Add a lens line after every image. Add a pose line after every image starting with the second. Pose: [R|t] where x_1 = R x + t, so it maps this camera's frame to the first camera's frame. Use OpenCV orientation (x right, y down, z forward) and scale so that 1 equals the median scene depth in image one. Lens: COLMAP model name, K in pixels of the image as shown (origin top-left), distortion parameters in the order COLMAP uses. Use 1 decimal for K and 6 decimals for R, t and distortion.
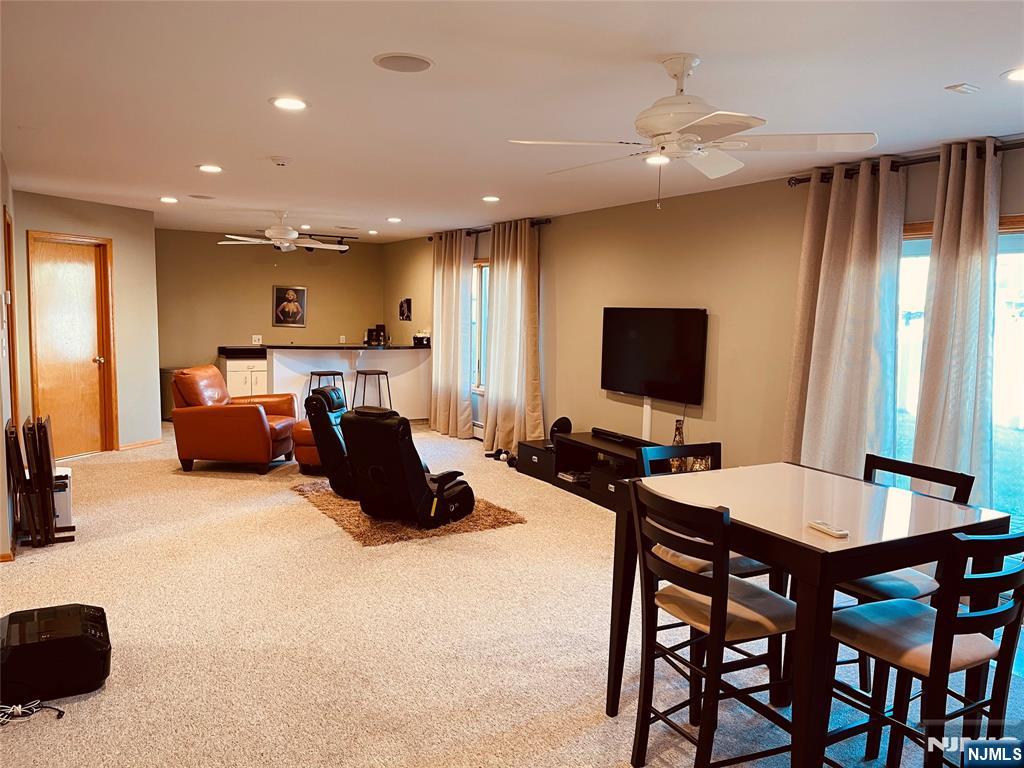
lens RADIAL K [[768.3, 0, 512.0], [0, 768.3, 384.0], [0, 0, 1]] dist [0.088880, -0.124091]
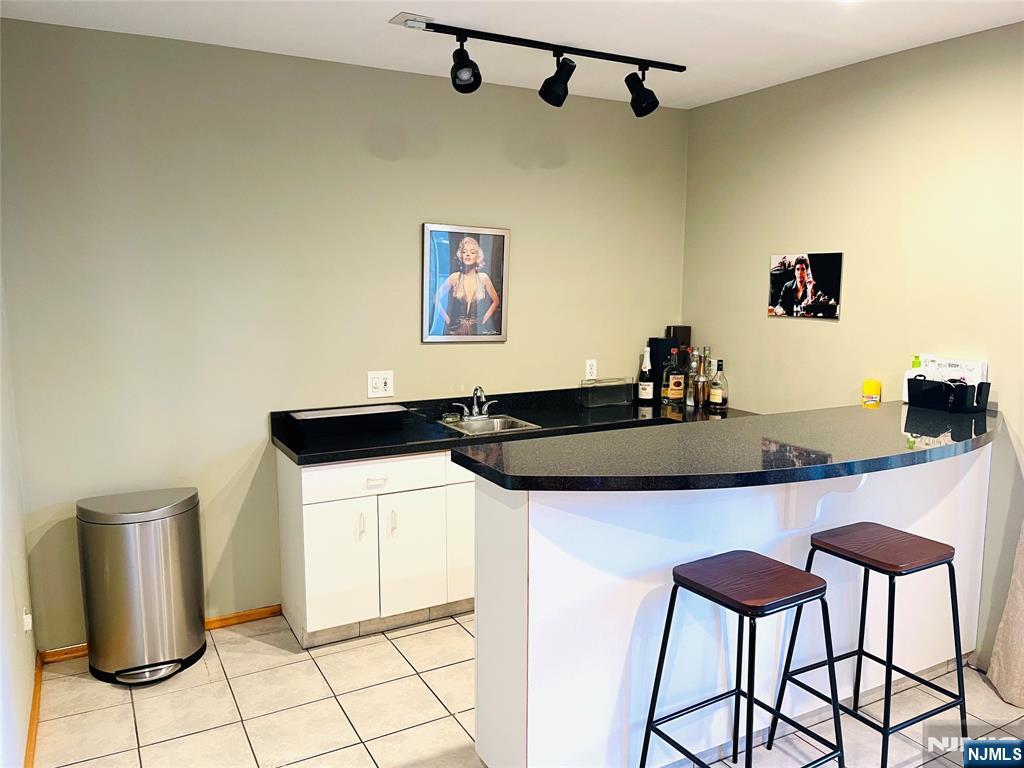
lens RADIAL K [[768.3, 0, 512.0], [0, 768.3, 384.0], [0, 0, 1]] dist [0.088880, -0.124091]
pose [[0.999821, -0.017299, -0.007670, -0.303525], [0.017618, 0.998887, 0.043757, -0.080962], [0.006904, -0.043884, 0.999013, 0.746622]]
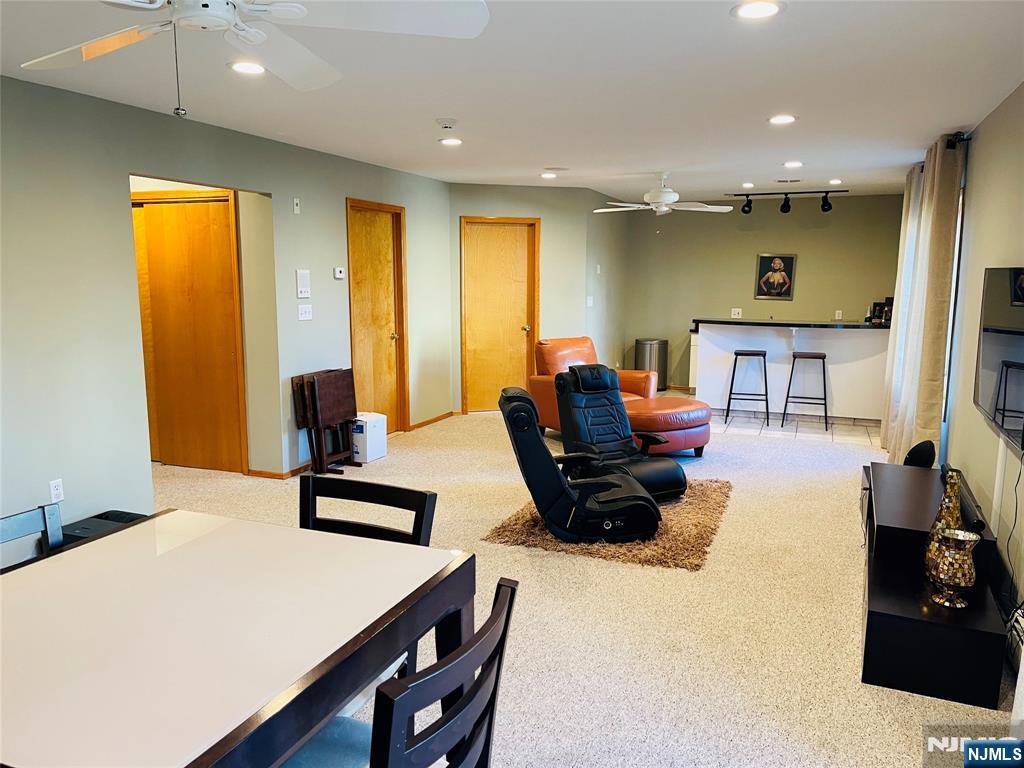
lens RADIAL K [[768.3, 0, 512.0], [0, 768.3, 384.0], [0, 0, 1]] dist [0.088880, -0.124091]
pose [[0.628386, 0.093044, -0.772318, 0.257755], [-0.067832, 0.995593, 0.064752, -0.016596], [0.774939, 0.011698, 0.631928, 0.230451]]
